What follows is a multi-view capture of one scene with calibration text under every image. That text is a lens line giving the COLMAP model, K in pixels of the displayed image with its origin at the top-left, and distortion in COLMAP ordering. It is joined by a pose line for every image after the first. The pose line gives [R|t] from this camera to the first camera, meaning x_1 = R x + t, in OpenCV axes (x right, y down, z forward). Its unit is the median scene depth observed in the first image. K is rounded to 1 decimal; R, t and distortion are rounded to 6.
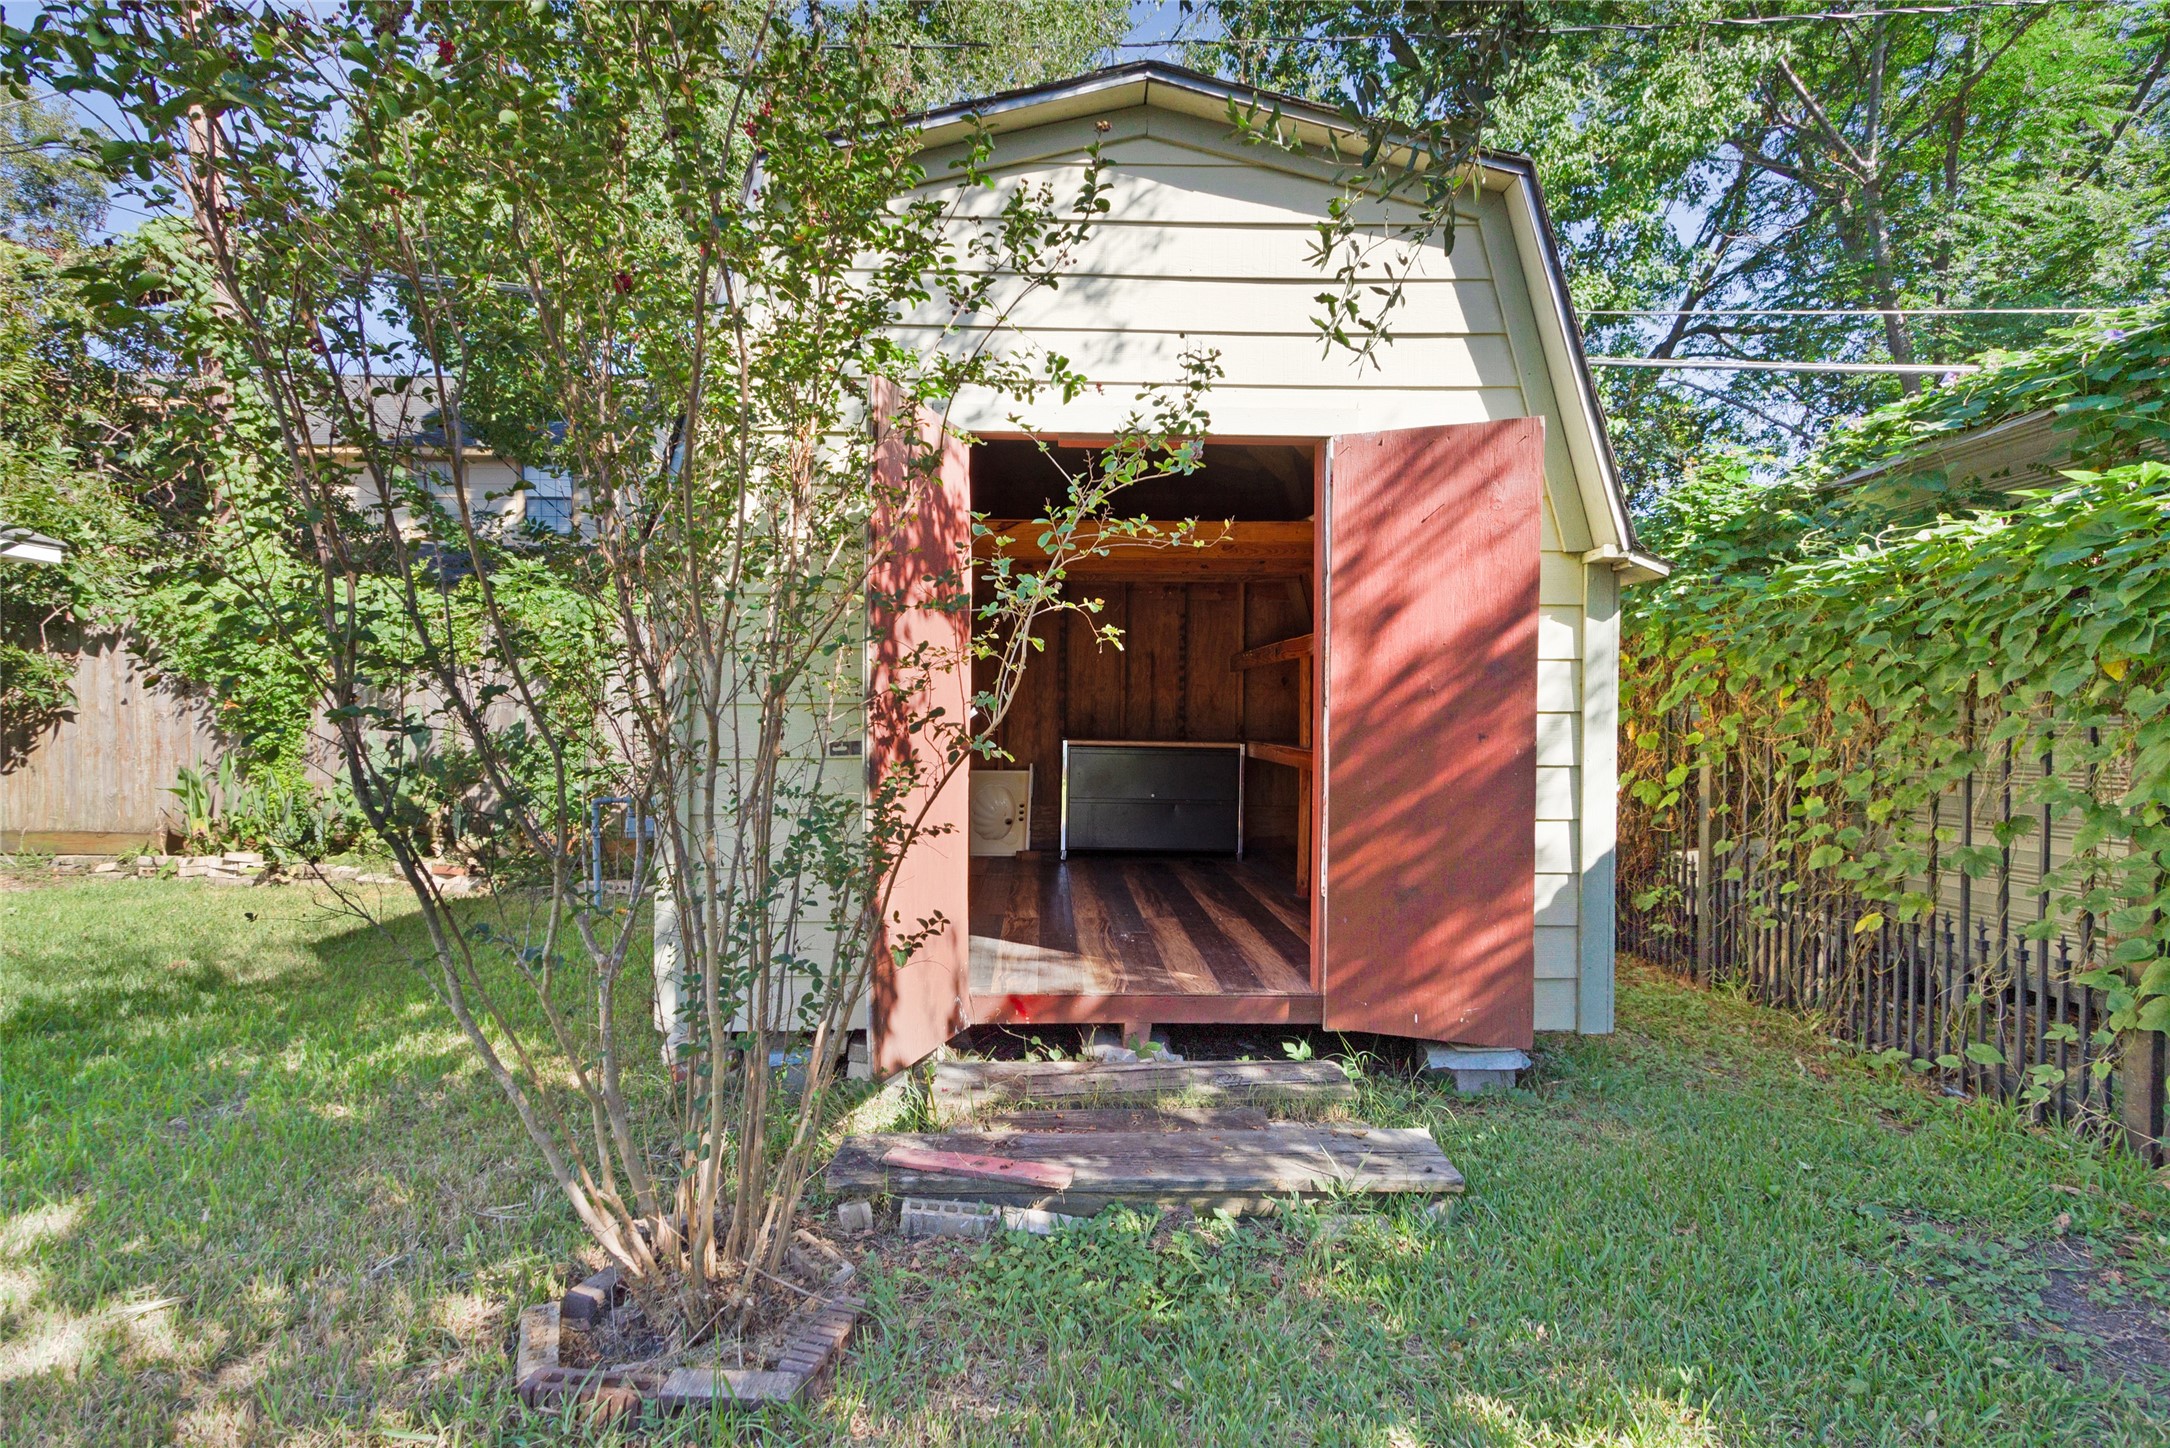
lens RADIAL K [[1047.1, 0, 1089.0], [0, 1047.1, 708.6], [0, 0, 1]] dist [0.004007, -0.001823]
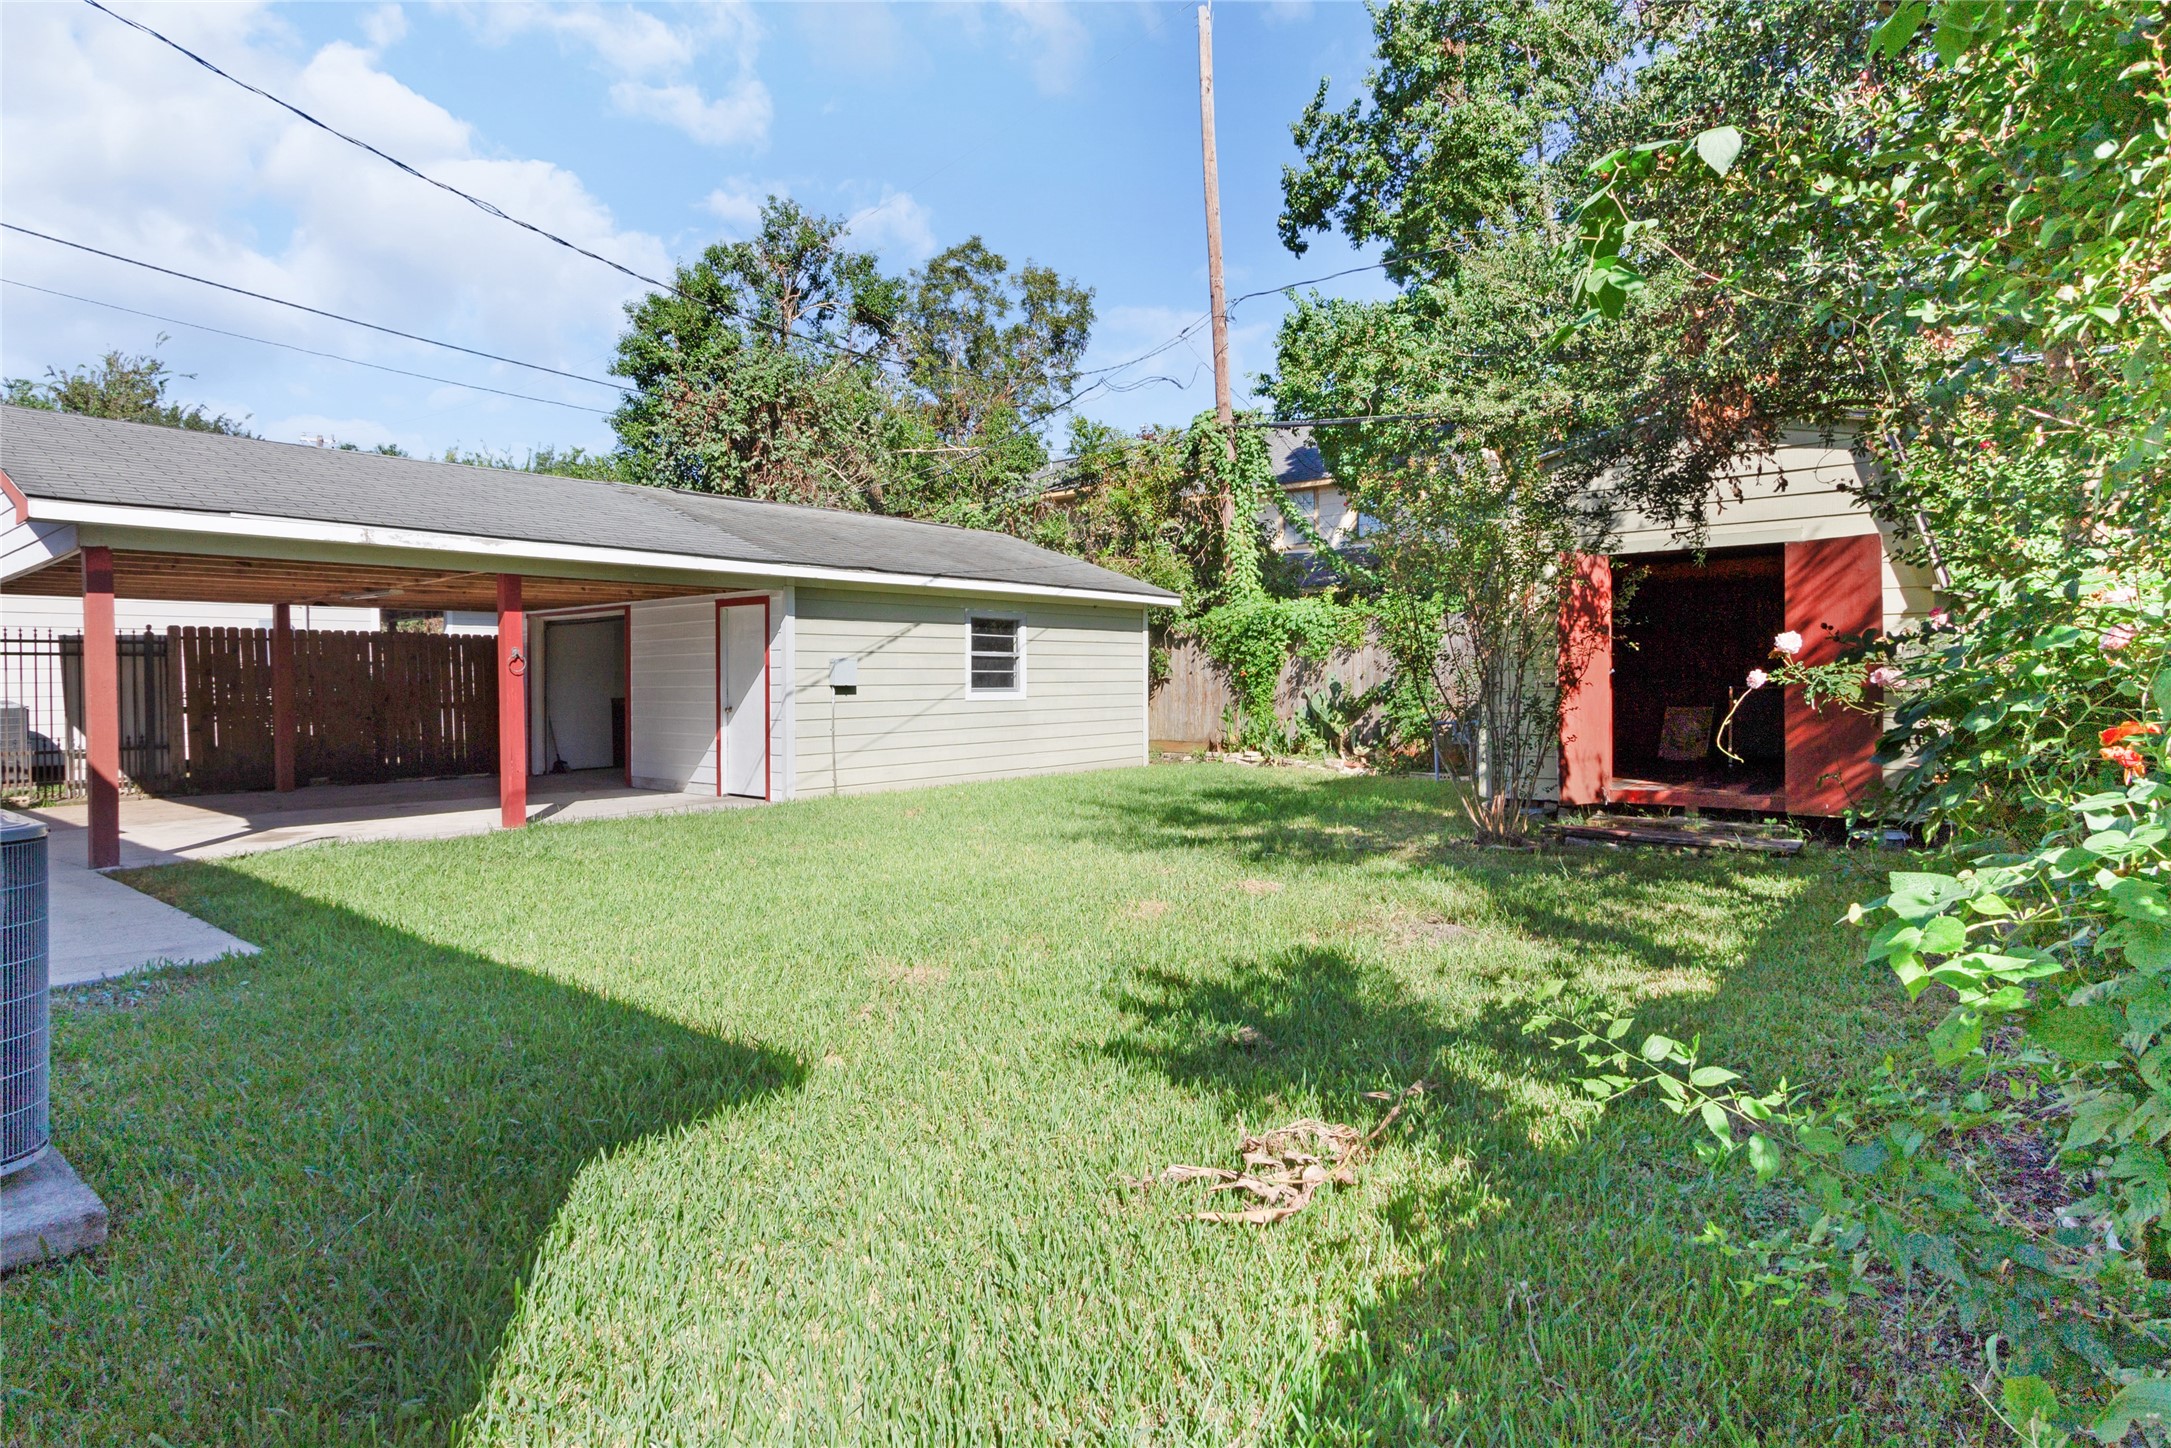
lens RADIAL K [[1111.3, 0, 1085.5], [0, 1111.3, 724.0], [0, 0, 1]] dist [0.001970, 0.000228]
pose [[0.762961, 0.011701, -0.646339, 0.258934], [0.020596, 0.998889, 0.042395, -0.003323], [0.646117, -0.045658, 0.761872, -0.715749]]
